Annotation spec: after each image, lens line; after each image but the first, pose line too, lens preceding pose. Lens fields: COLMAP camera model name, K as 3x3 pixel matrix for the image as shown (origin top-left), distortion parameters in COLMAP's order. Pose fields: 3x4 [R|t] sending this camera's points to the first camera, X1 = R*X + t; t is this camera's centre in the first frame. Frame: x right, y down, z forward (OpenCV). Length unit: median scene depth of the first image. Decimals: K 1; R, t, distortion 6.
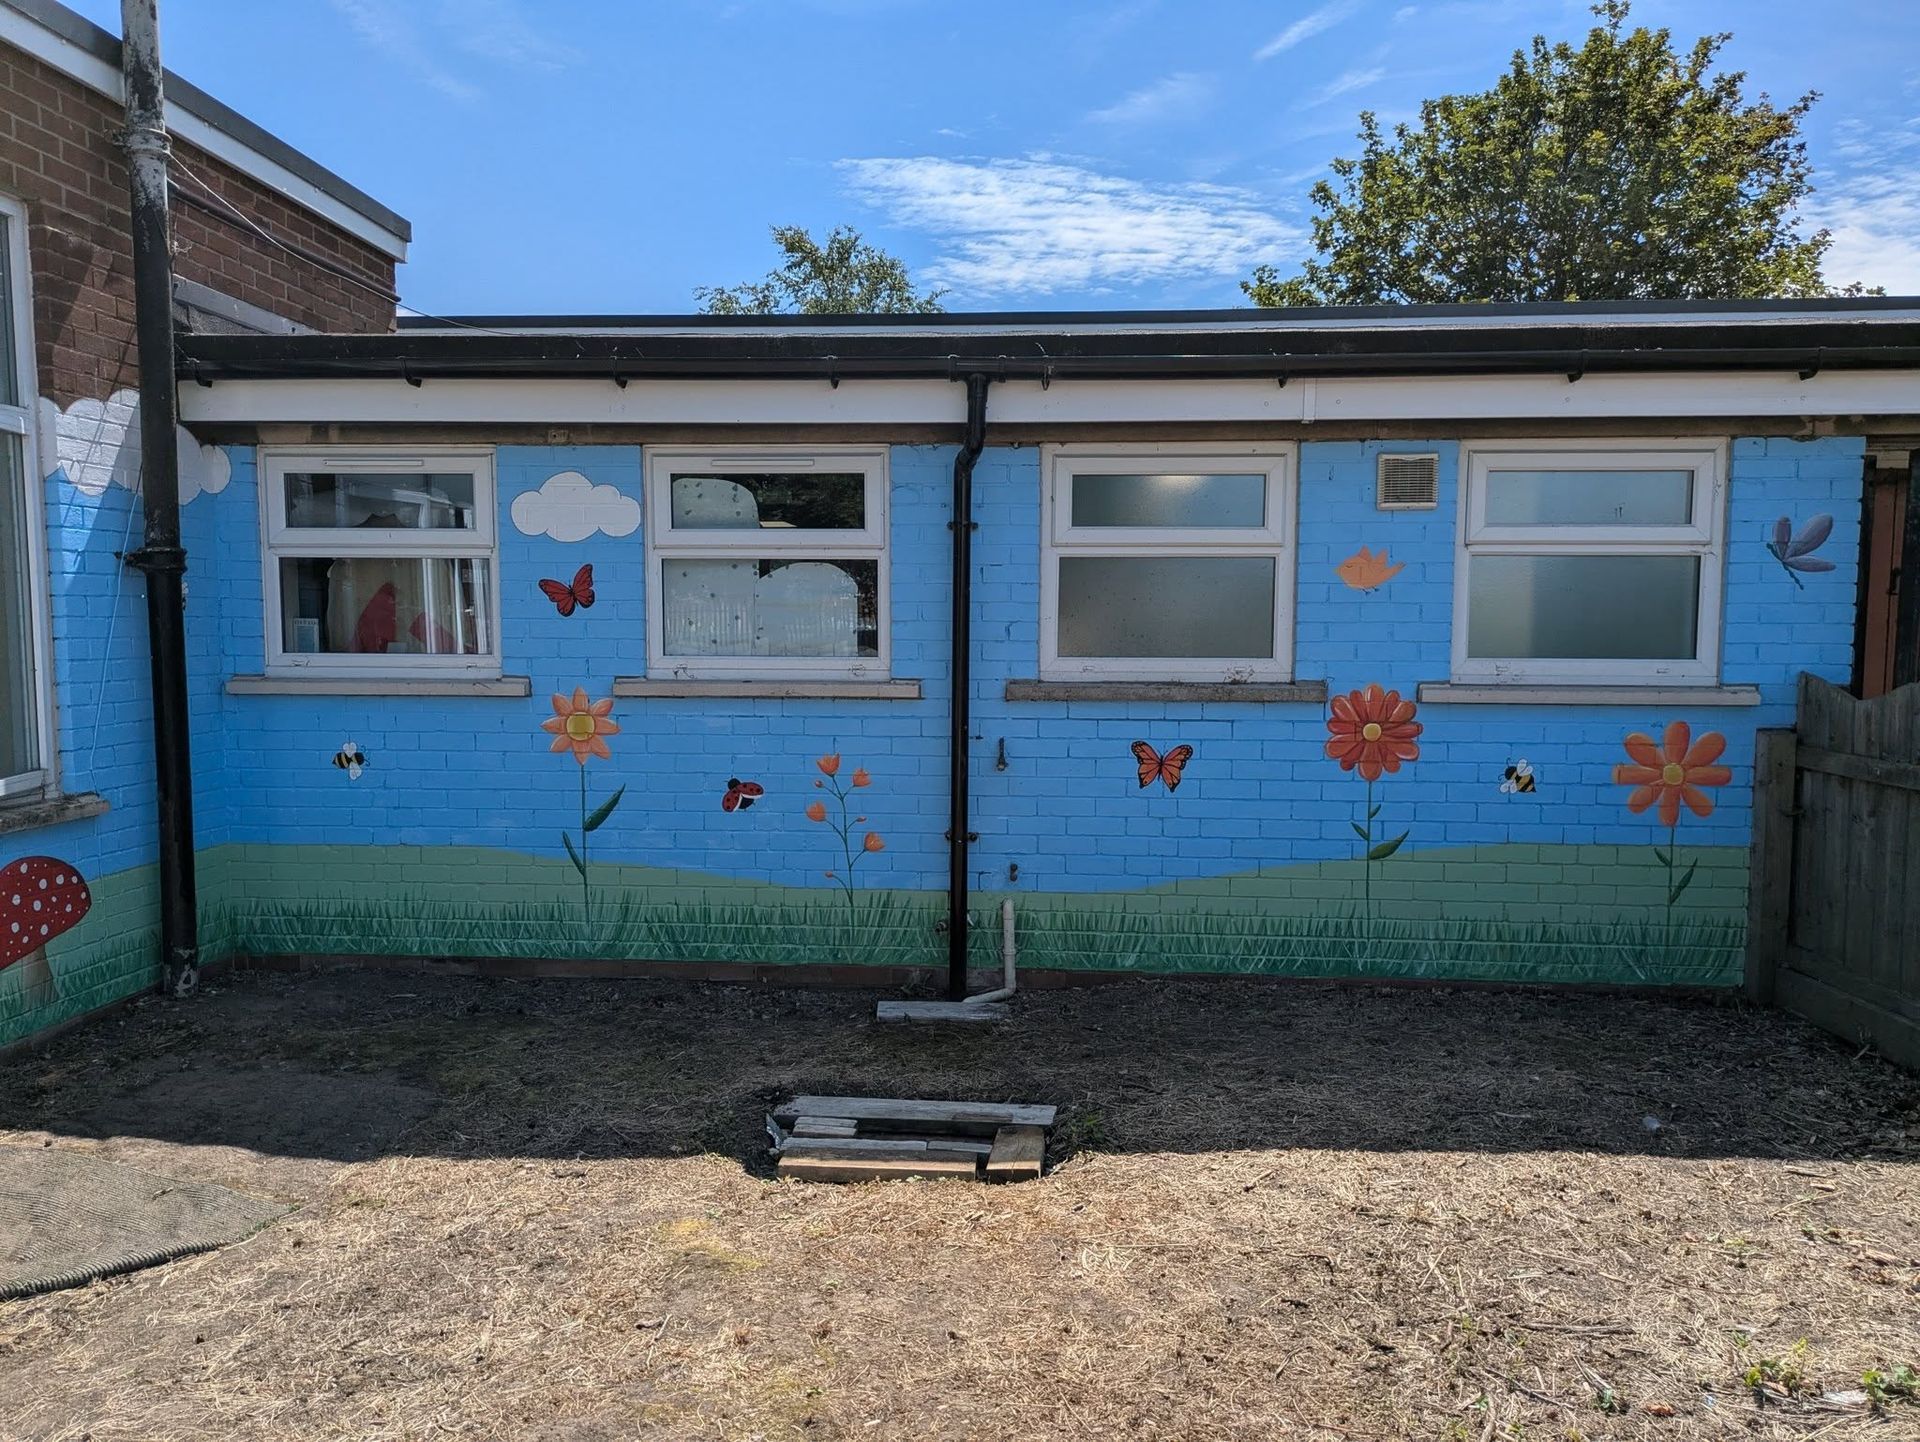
lens RADIAL K [[1470.7, 0, 981.1], [0, 1470.7, 752.4], [0, 0, 1]] dist [0.050710, -0.040231]
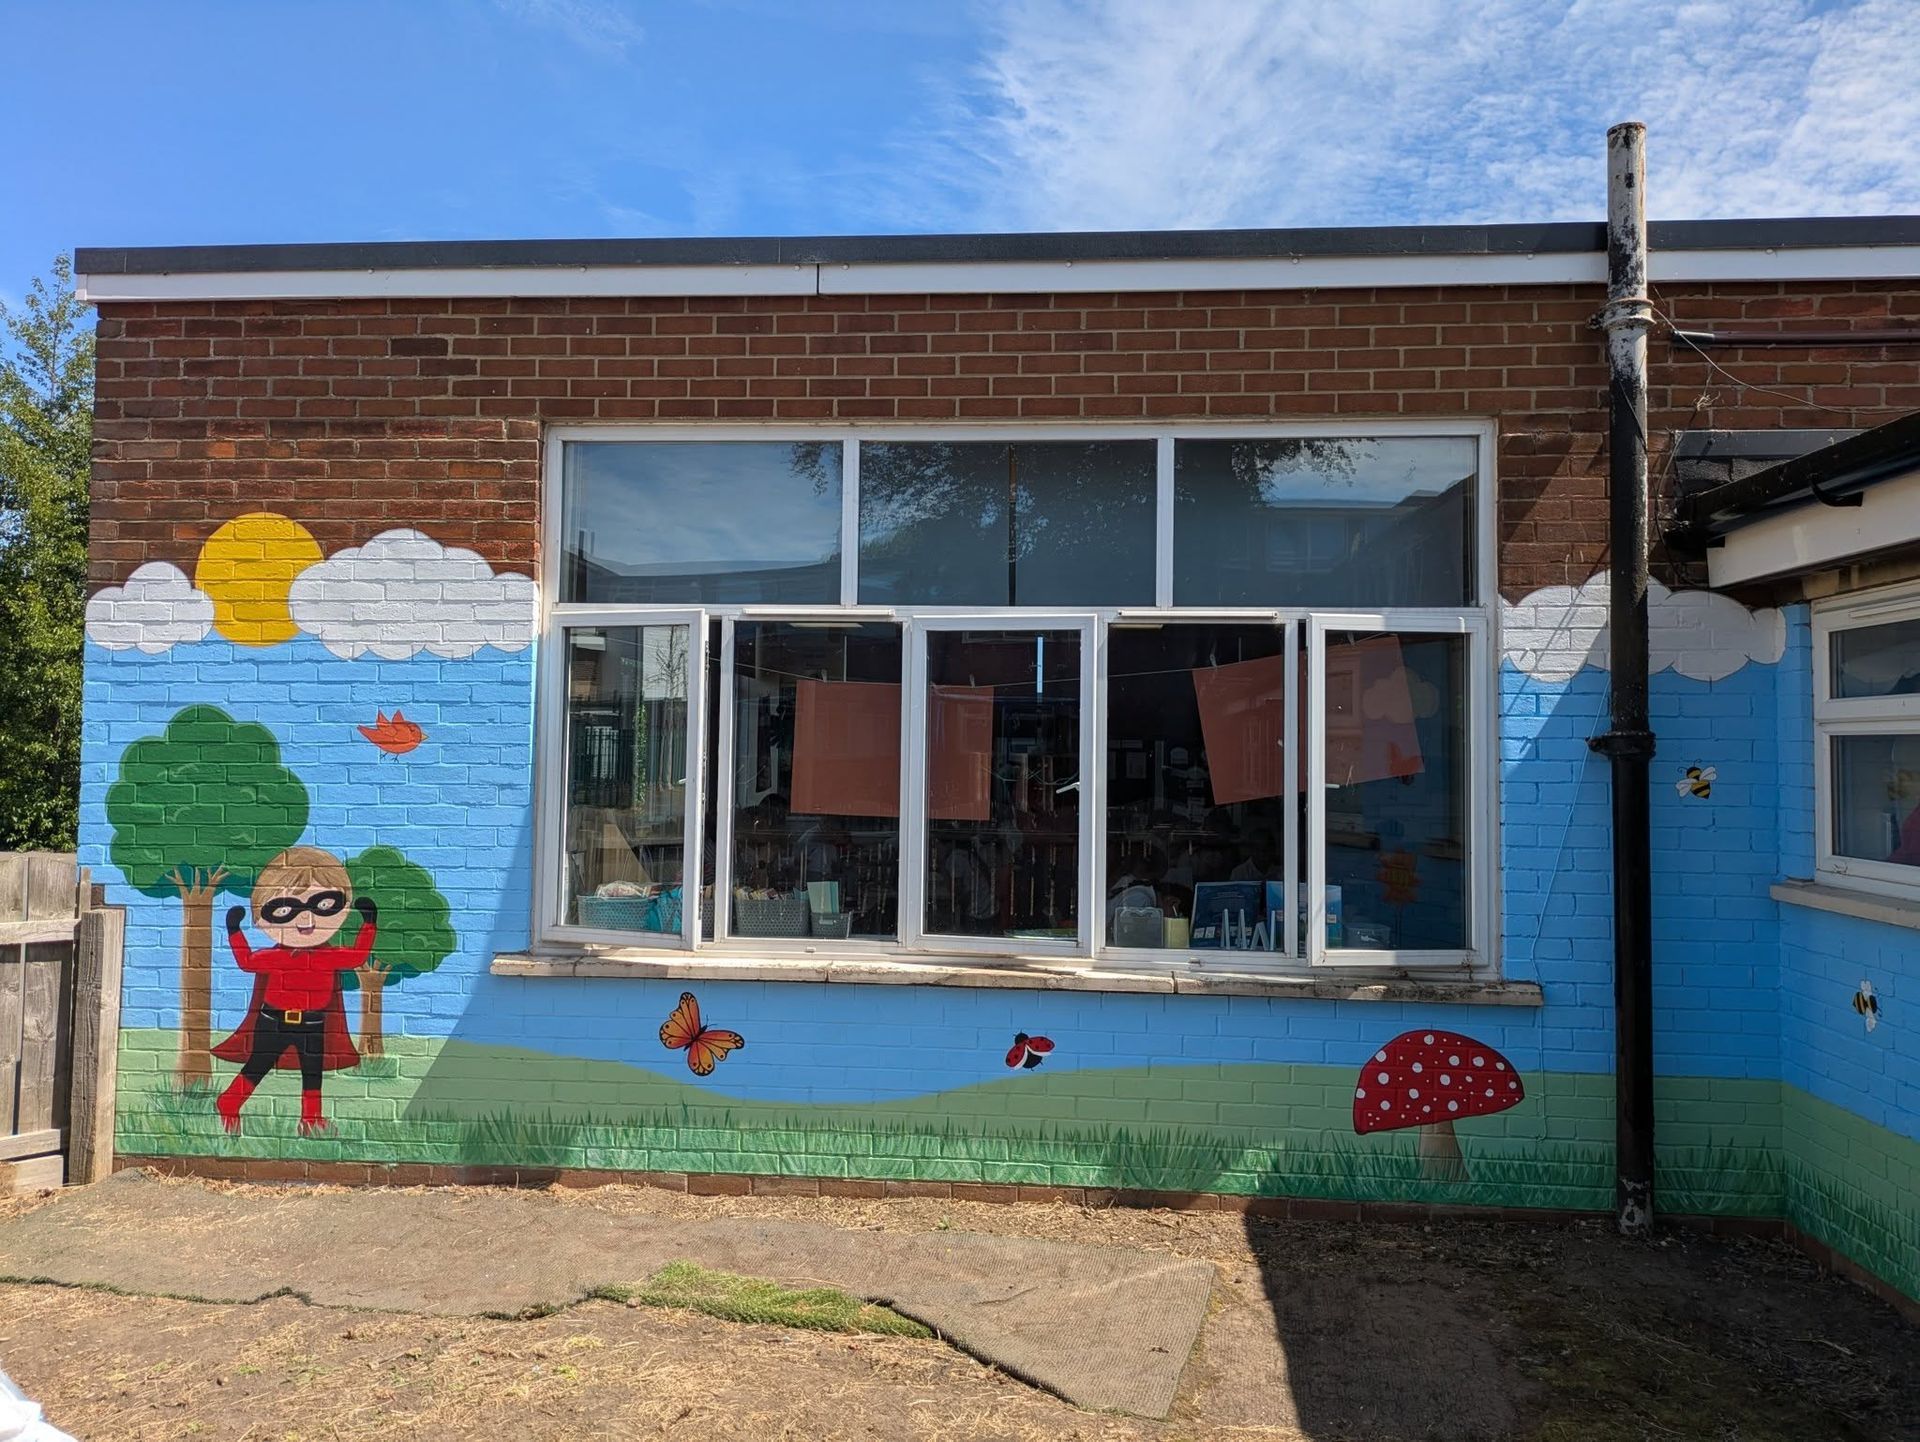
lens RADIAL K [[1460.9, 0, 958.2], [0, 1460.9, 680.8], [0, 0, 1]] dist [0.059127, -0.061307]
pose [[-0.050883, -0.052339, -0.997332, 0.389678], [-0.101930, 0.993683, -0.046947, -0.083624], [0.993489, 0.099269, -0.055897, 0.636659]]
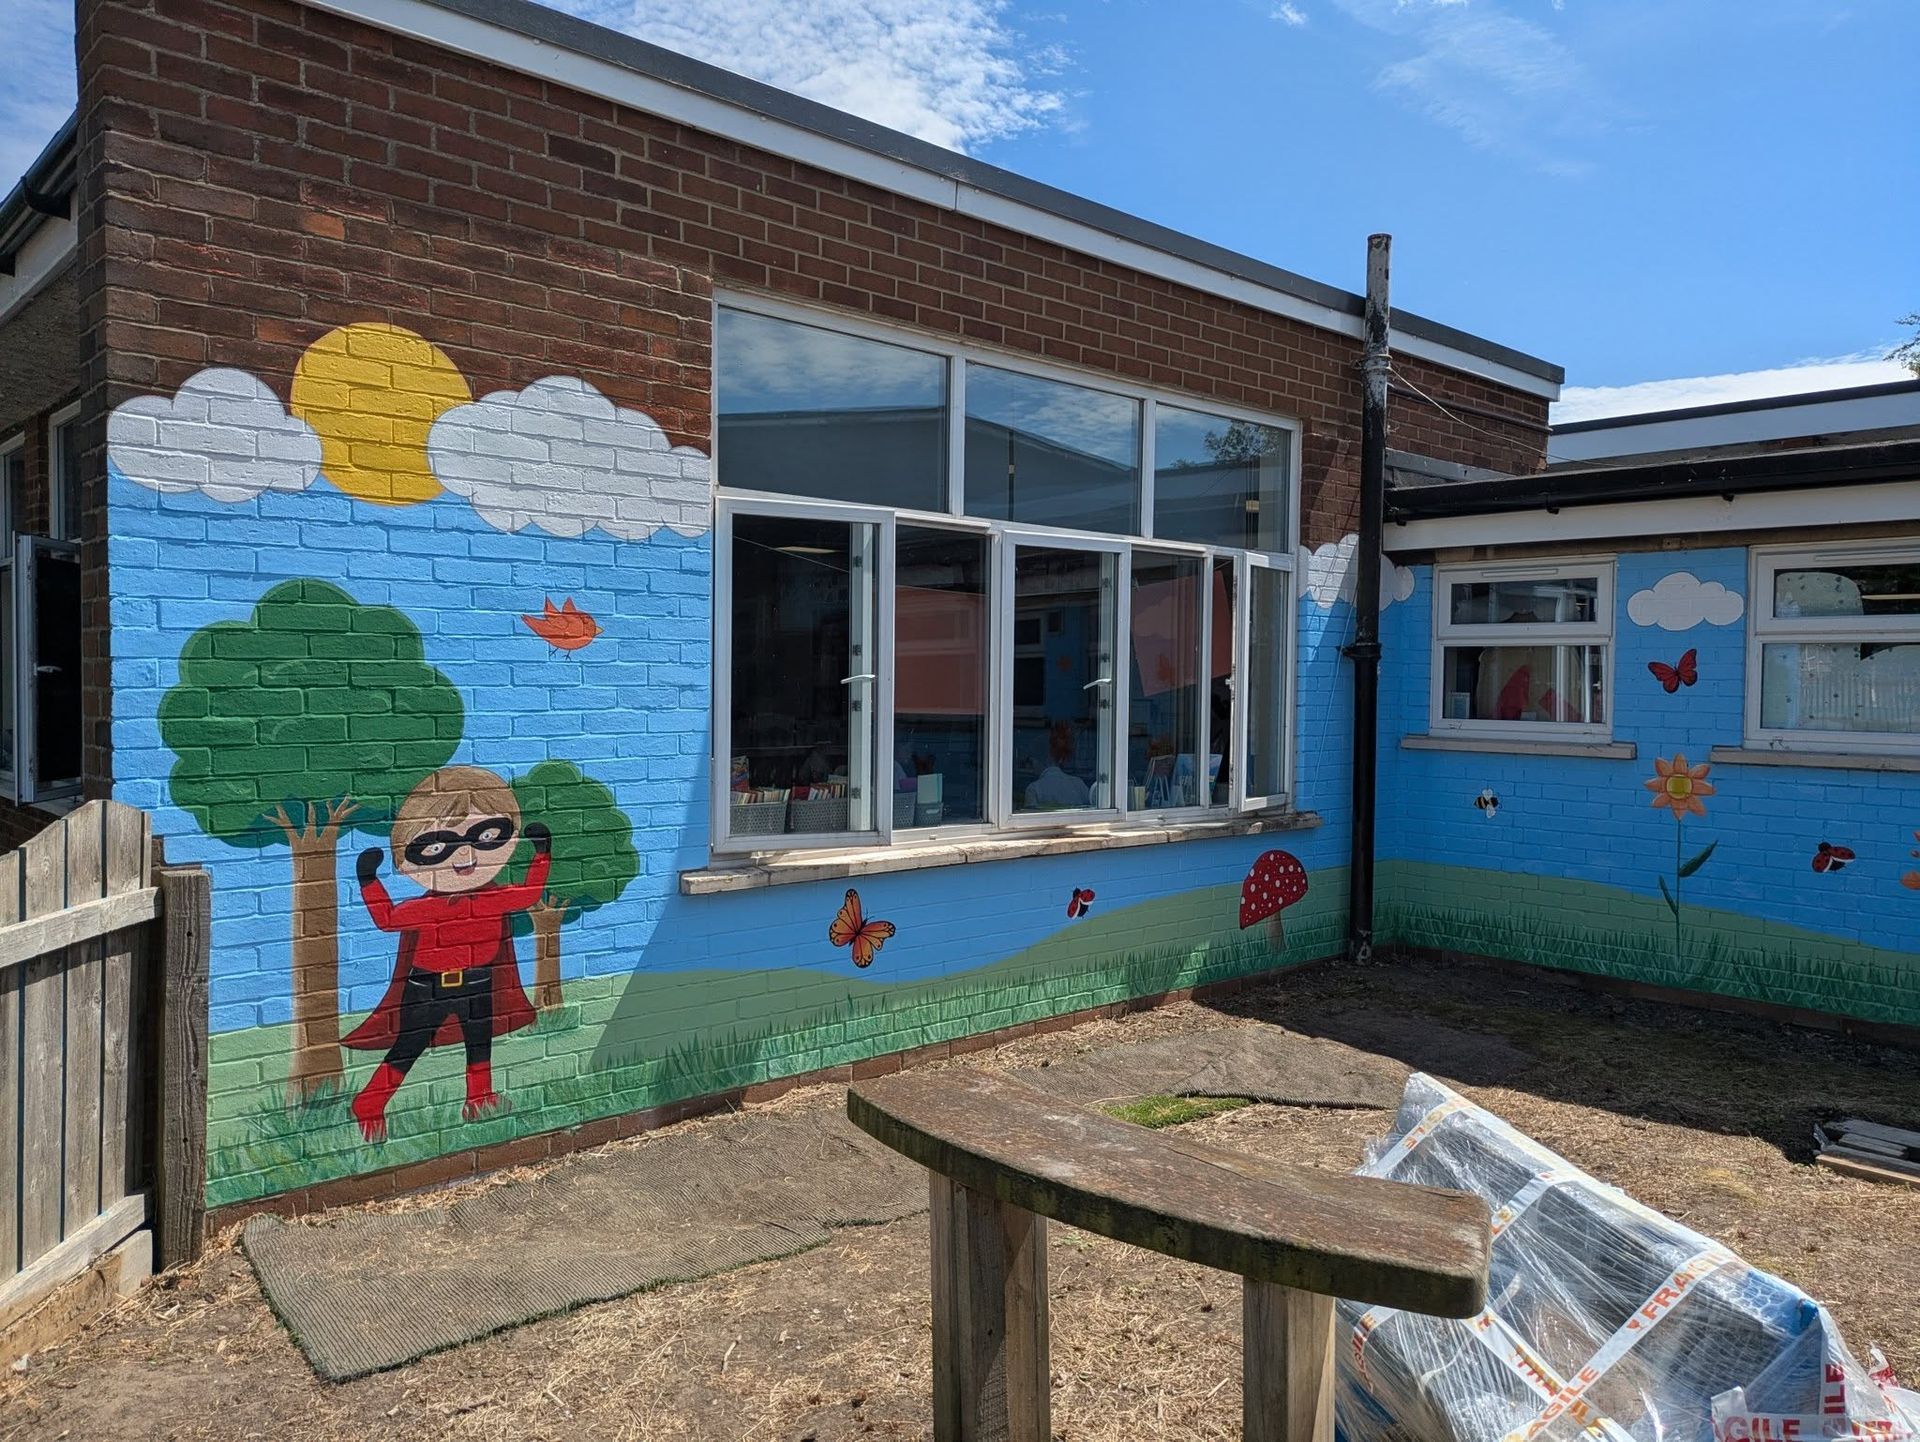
lens RADIAL K [[1514.8, 0, 956.7], [0, 1514.8, 712.9], [0, 0, 1]] dist [0.075062, -0.111465]
pose [[0.734852, 0.022528, -0.677854, 0.146409], [-0.071036, 0.996508, -0.043891, 0.020352], [0.674498, 0.080405, 0.733885, -0.320072]]
